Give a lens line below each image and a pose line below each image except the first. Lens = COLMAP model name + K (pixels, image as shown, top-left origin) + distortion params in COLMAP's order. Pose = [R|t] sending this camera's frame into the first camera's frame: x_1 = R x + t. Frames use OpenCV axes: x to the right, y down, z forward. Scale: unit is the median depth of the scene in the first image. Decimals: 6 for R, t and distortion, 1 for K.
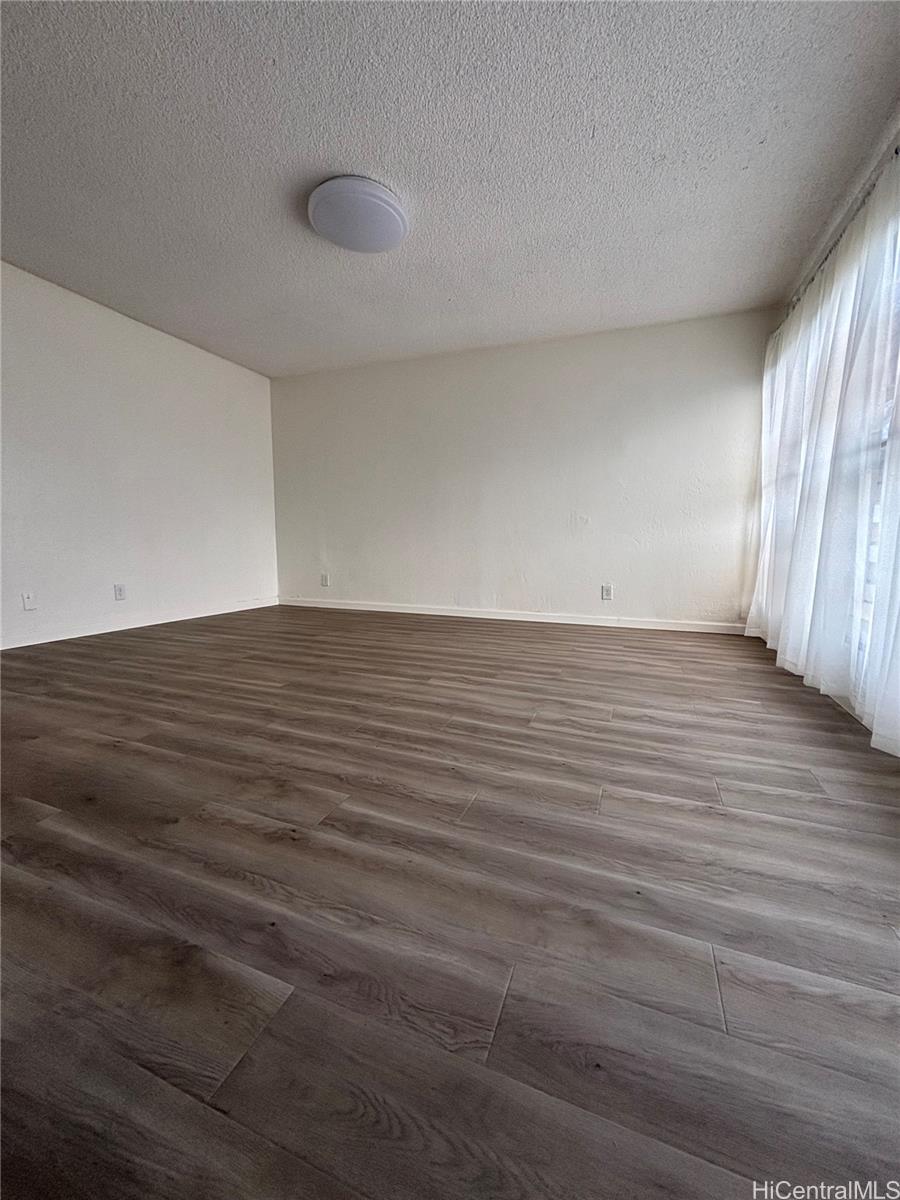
lens RADIAL K [[485.8, 0, 450.0], [0, 485.8, 600.0], [0, 0, 1]] dist [0.000124, 0.000023]
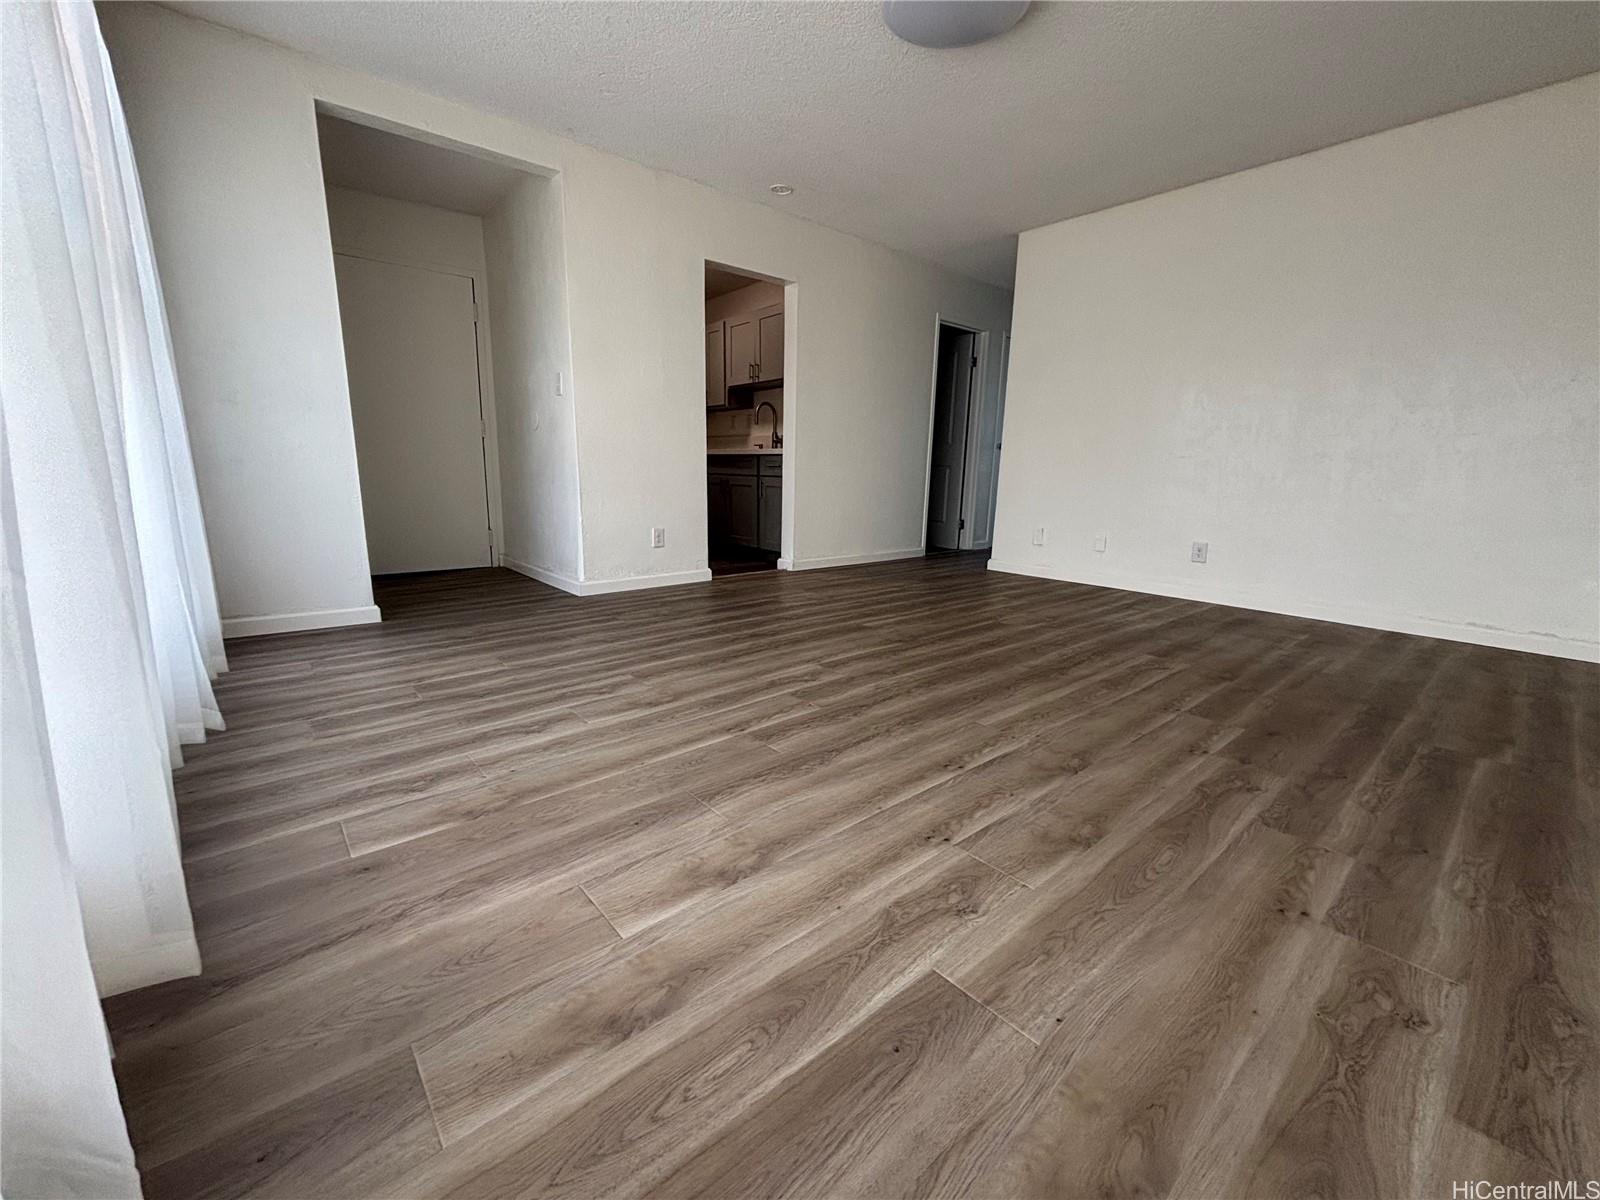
lens RADIAL K [[647.7, 0, 800.0], [0, 647.7, 600.0], [0, 0, 1]] dist [0.000124, 0.000023]
pose [[-0.459732, 0.161988, -0.873159, 1.011239], [-0.136310, 0.958700, 0.249626, -0.215463], [0.877534, 0.233781, -0.418665, 1.682562]]
